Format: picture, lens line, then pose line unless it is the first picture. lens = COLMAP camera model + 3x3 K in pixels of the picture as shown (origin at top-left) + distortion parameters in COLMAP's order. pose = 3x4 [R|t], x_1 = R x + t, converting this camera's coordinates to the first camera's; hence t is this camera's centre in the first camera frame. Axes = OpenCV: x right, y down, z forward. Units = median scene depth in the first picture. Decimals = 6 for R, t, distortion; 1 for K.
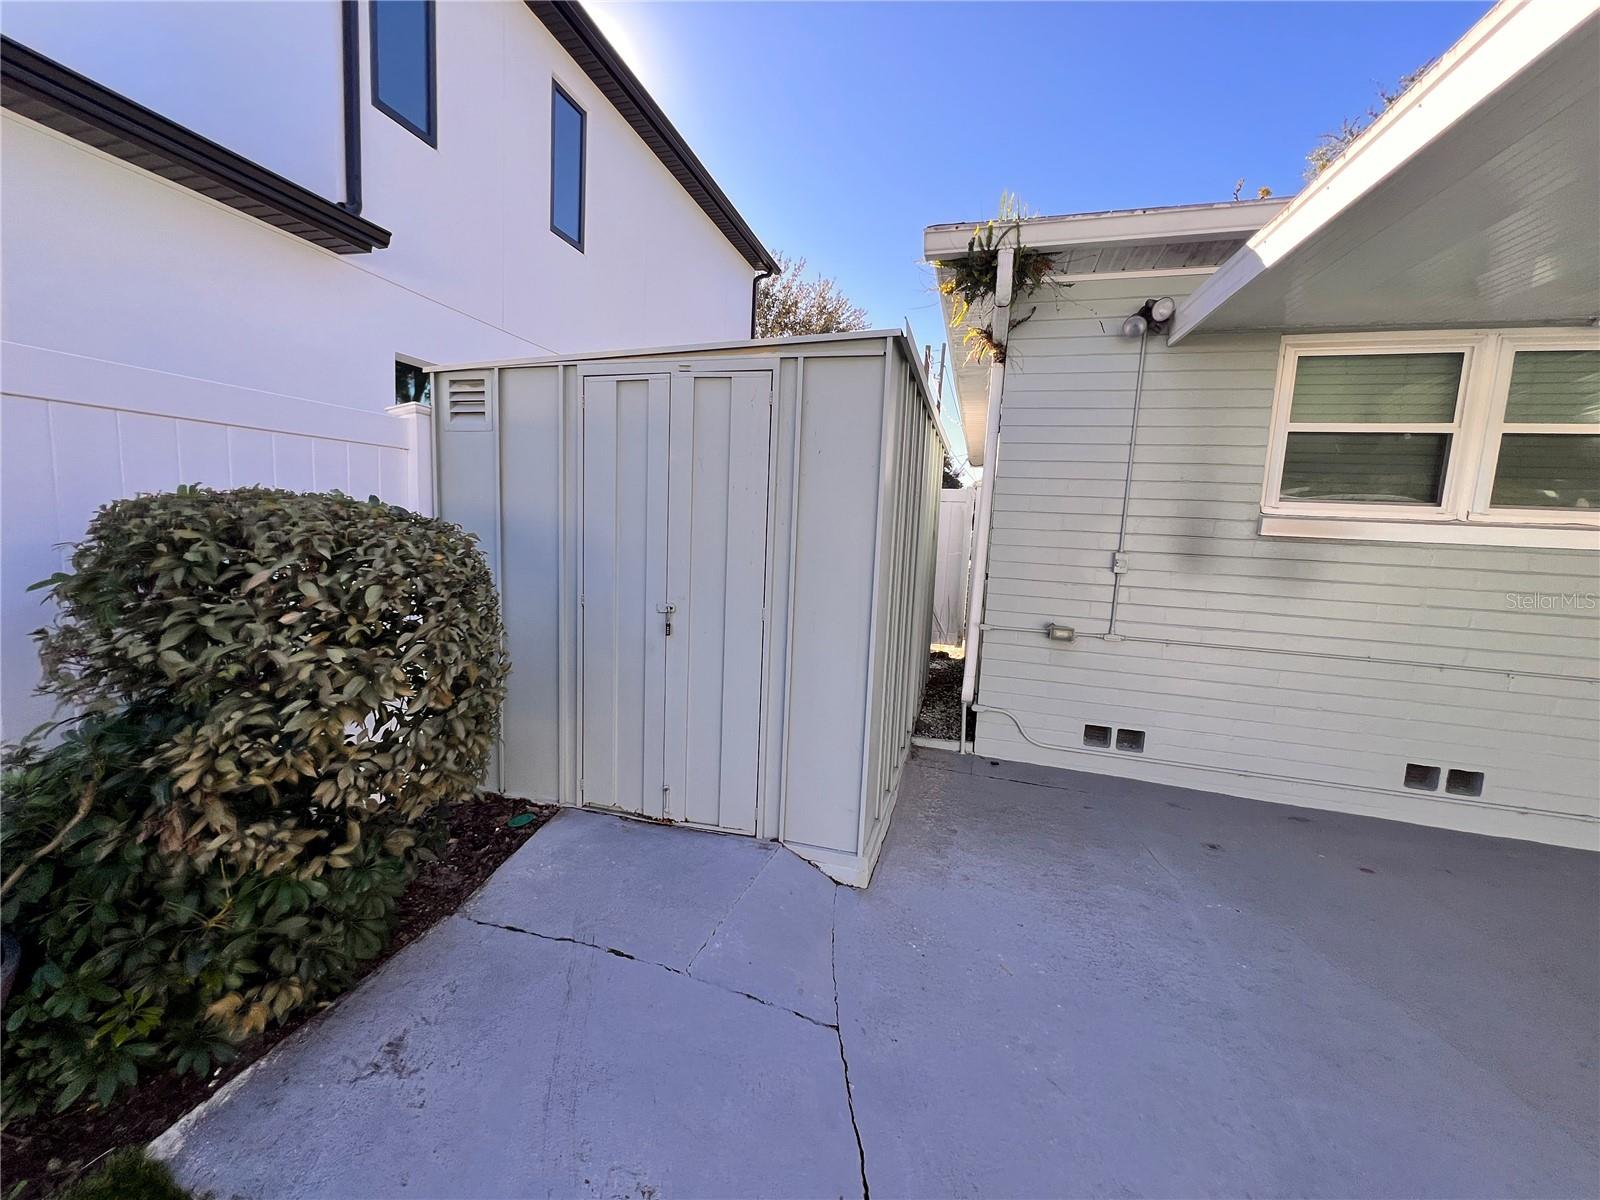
lens RADIAL K [[645.2, 0, 794.2], [0, 645.2, 602.4], [0, 0, 1]] dist [-0.002396, -0.000072]
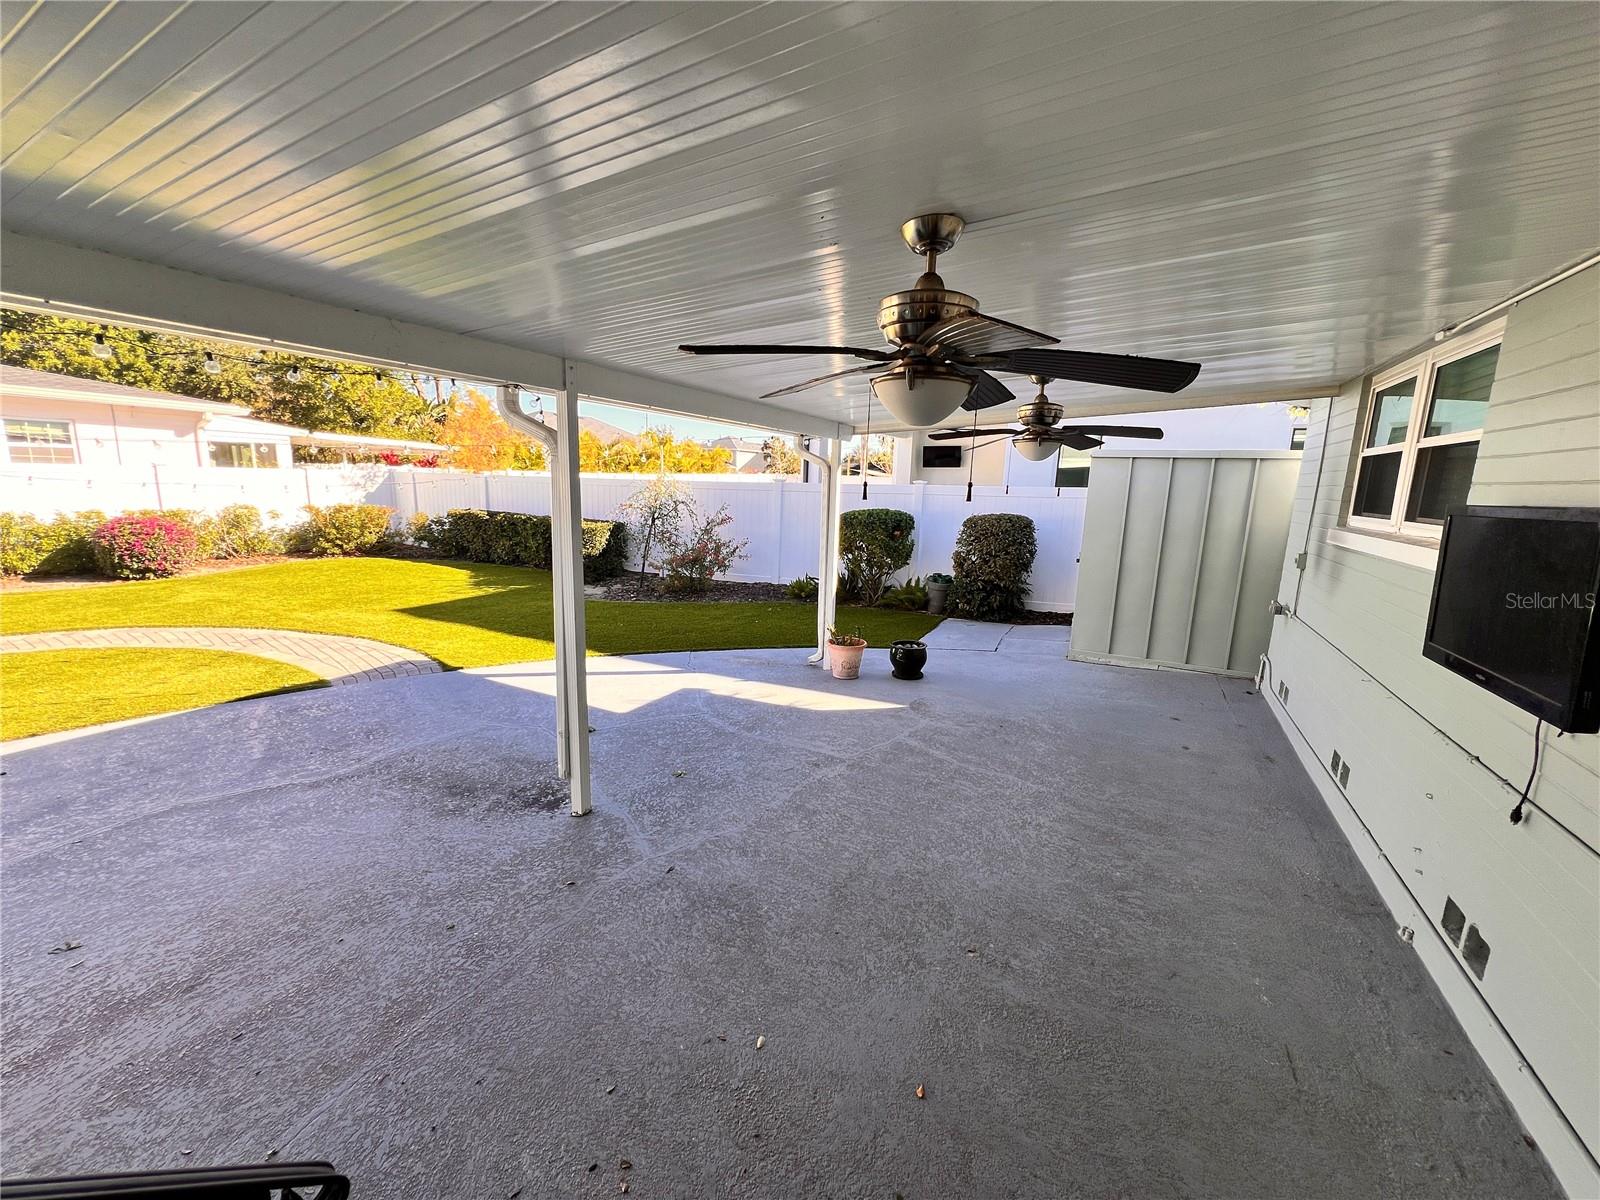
lens RADIAL K [[638.8, 0, 794.4], [0, 638.8, 600.6], [0, 0, 1]] dist [0.001254, -0.000126]
pose [[-0.188607, 0.132033, -0.973137, 2.137284], [-0.149860, 0.975446, 0.161391, -0.041297], [0.970551, 0.176274, -0.164189, 0.213651]]
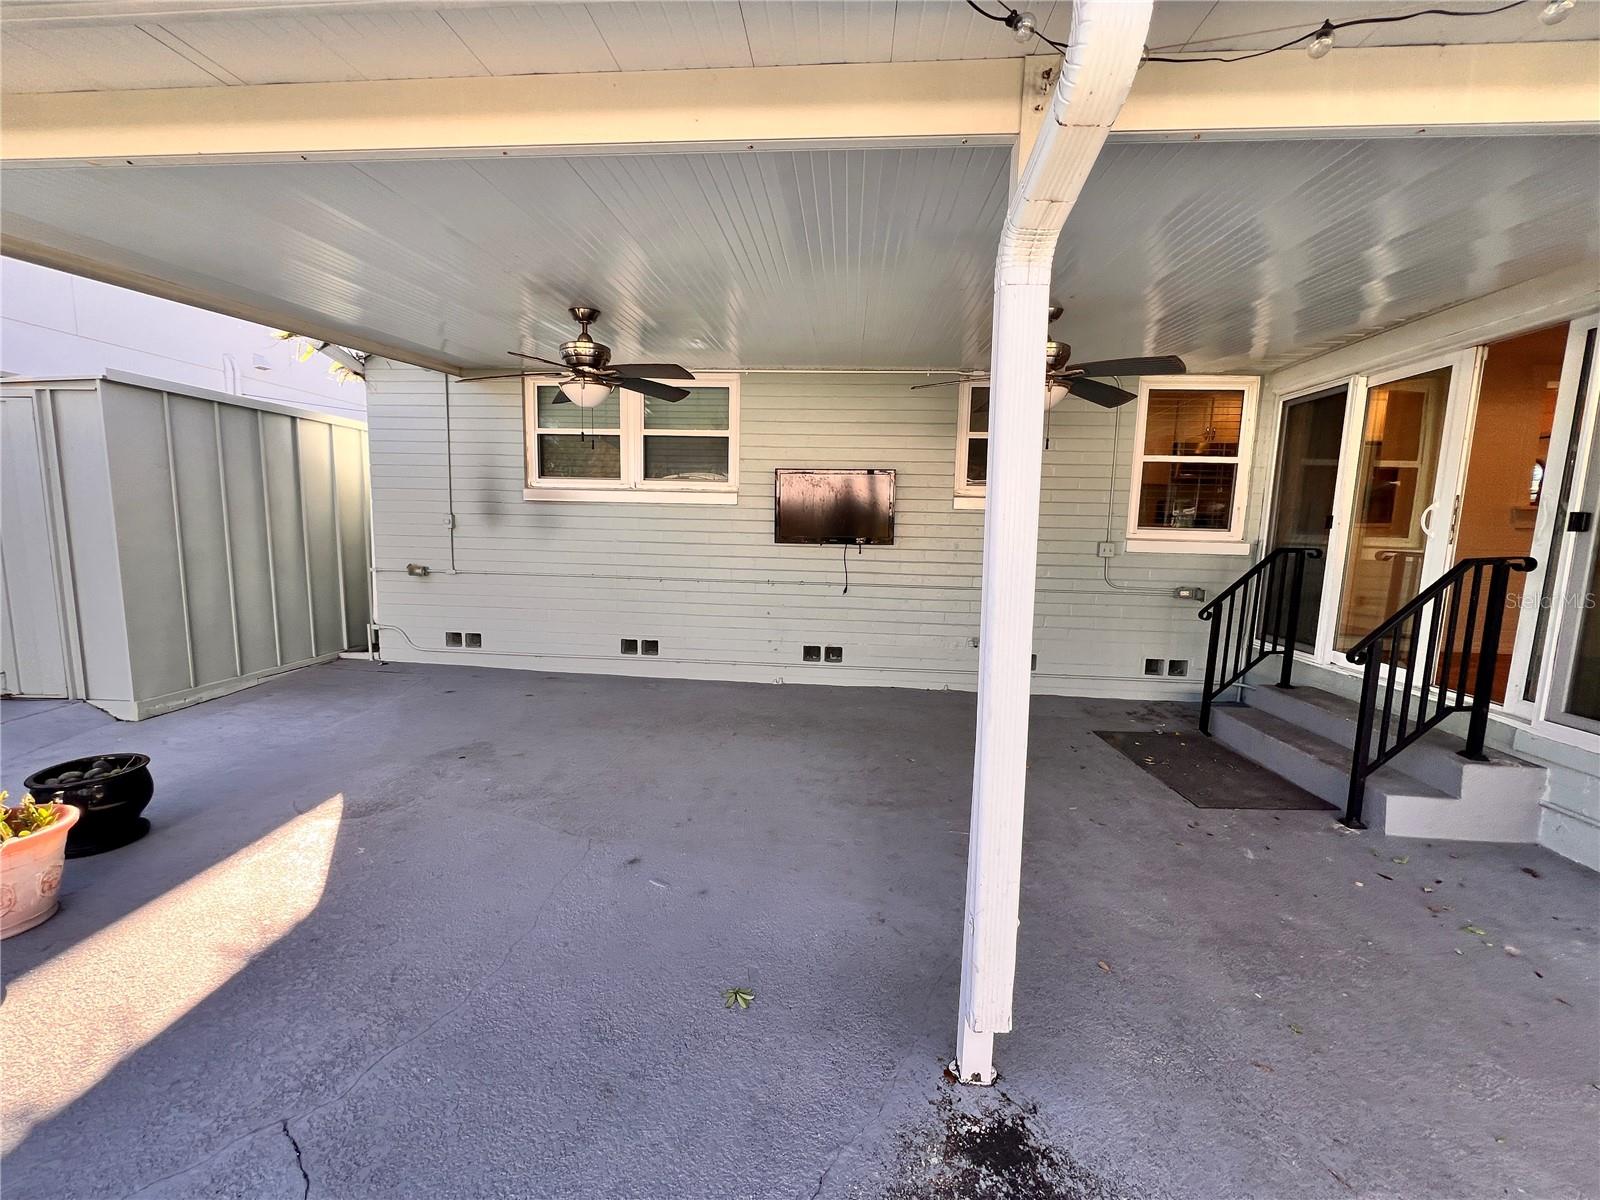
lens RADIAL K [[638.8, 0, 794.4], [0, 638.8, 600.6], [0, 0, 1]] dist [0.001254, -0.000126]
pose [[0.978995, -0.049884, 0.197690, 1.044303], [0.048198, 0.998749, 0.013333, 0.149685], [-0.198108, -0.003524, 0.980174, -0.650241]]
